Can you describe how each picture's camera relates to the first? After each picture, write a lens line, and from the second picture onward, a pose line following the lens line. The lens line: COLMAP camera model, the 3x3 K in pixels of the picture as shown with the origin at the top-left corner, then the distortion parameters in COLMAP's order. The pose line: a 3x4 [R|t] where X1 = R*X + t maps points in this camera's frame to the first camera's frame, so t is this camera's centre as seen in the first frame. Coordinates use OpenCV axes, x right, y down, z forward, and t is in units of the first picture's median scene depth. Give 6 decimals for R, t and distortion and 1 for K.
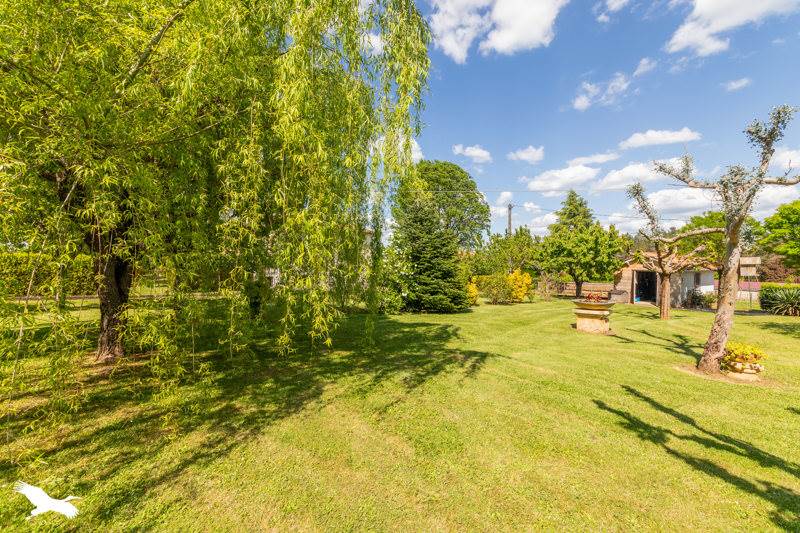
lens RADIAL K [[330.3, 0, 400.0], [0, 330.3, 266.5], [0, 0, 1]] dist [-0.001771, -0.000051]
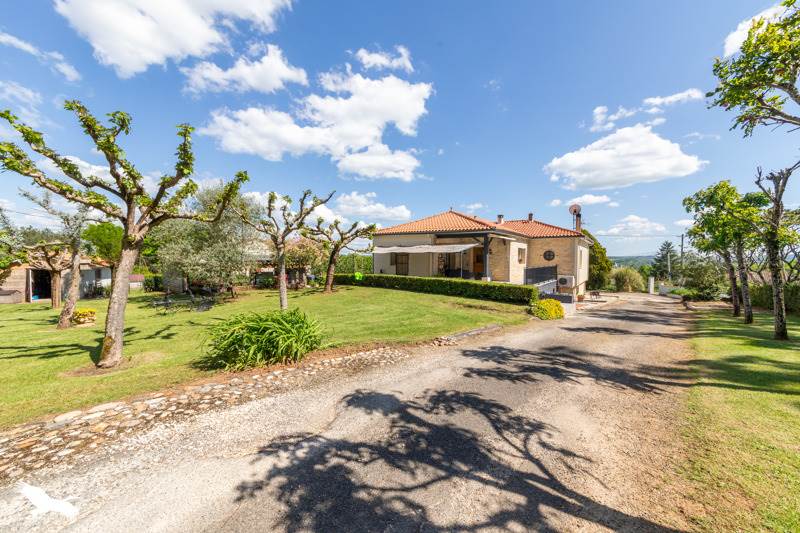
lens RADIAL K [[292.0, 0, 400.0], [0, 292.0, 266.5], [0, 0, 1]] dist [0.000094, 0.000033]
pose [[0.070035, -0.023021, 0.997279, -0.119105], [0.013402, 0.999665, 0.022135, 0.000090], [-0.997454, 0.011815, 0.070320, -0.235077]]
